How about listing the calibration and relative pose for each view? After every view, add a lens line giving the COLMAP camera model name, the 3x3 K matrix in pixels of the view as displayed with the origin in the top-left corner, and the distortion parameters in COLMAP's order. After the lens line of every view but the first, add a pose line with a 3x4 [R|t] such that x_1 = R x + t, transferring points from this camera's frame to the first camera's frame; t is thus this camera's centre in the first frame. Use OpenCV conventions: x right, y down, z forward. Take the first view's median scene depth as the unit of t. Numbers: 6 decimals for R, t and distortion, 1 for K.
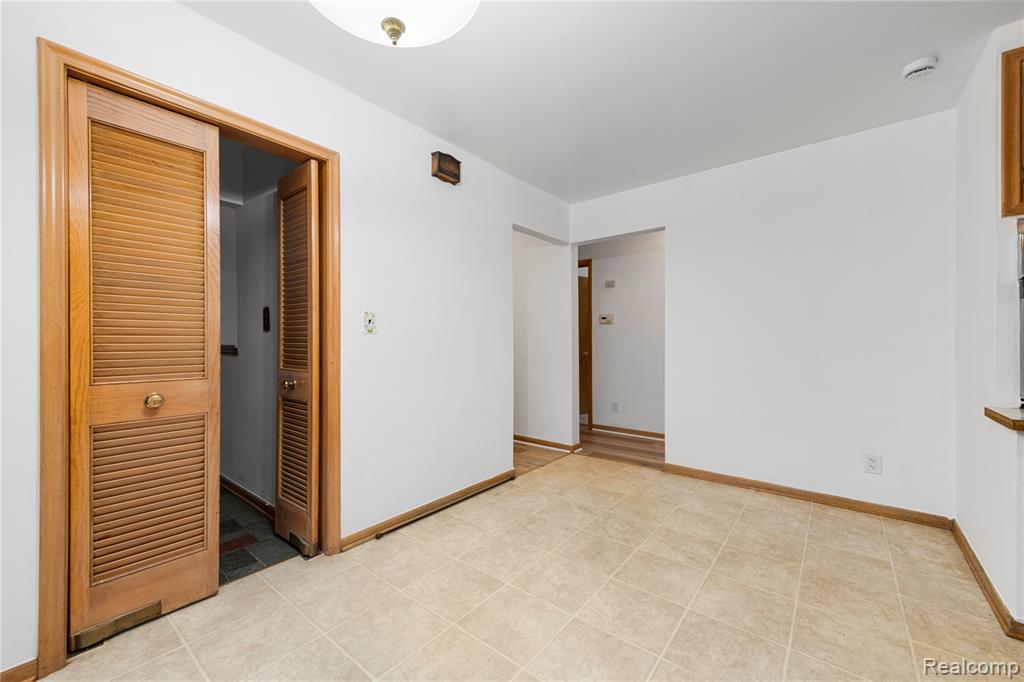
lens RADIAL K [[404.3, 0, 517.3], [0, 404.3, 341.0], [0, 0, 1]] dist [0.007709, -0.001016]
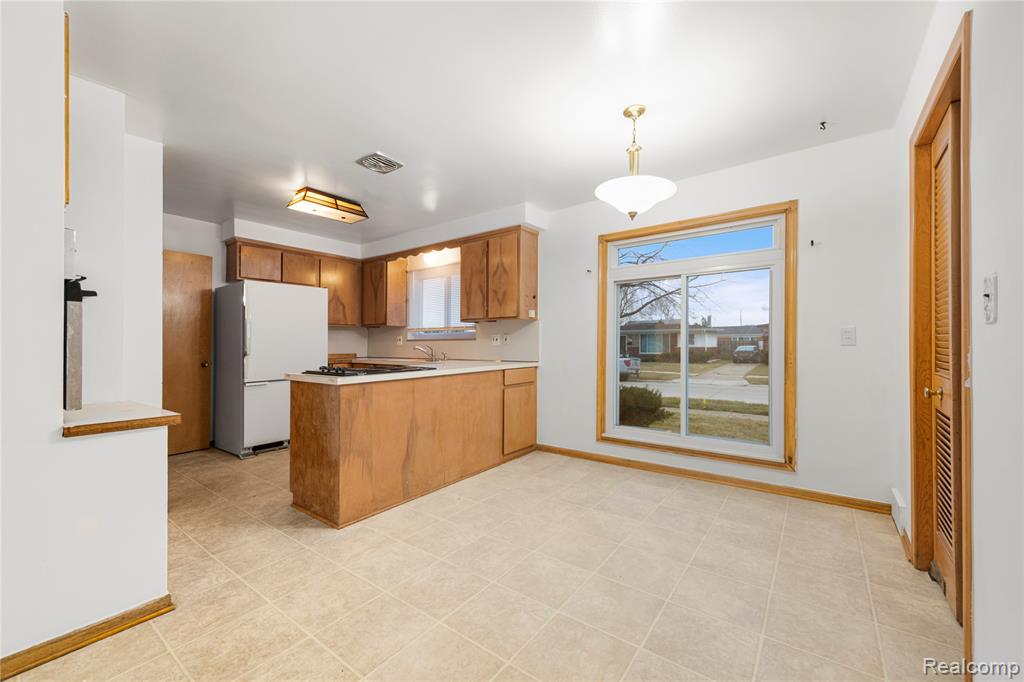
lens RADIAL K [[404.3, 0, 511.7], [0, 404.3, 331.2], [0, 0, 1]] dist [0.007709, -0.001016]
pose [[-0.999661, 0.011482, -0.023351, 0.254731], [0.012247, 0.999384, -0.032884, 0.002127], [0.022959, -0.033159, -0.999186, 1.917405]]
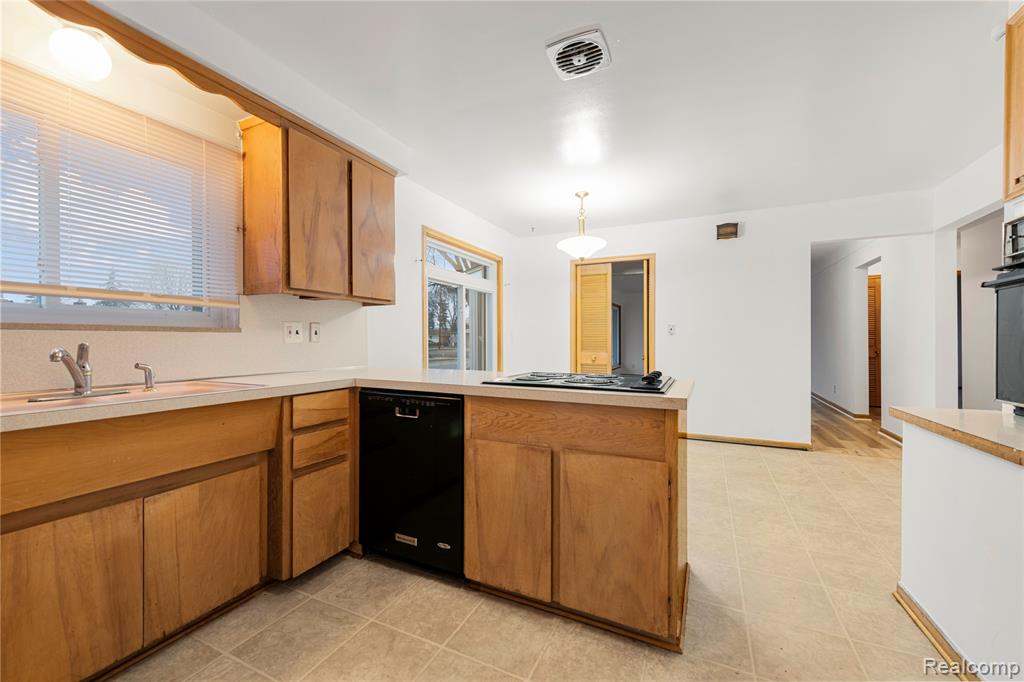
lens RADIAL K [[404.3, 0, 510.7], [0, 404.3, 342.5], [0, 0, 1]] dist [0.007709, -0.001016]
pose [[0.218725, 0.011726, -0.975716, 1.848144], [0.000631, 0.999926, 0.012159, -0.011156], [0.975786, -0.003276, 0.218702, -0.285050]]
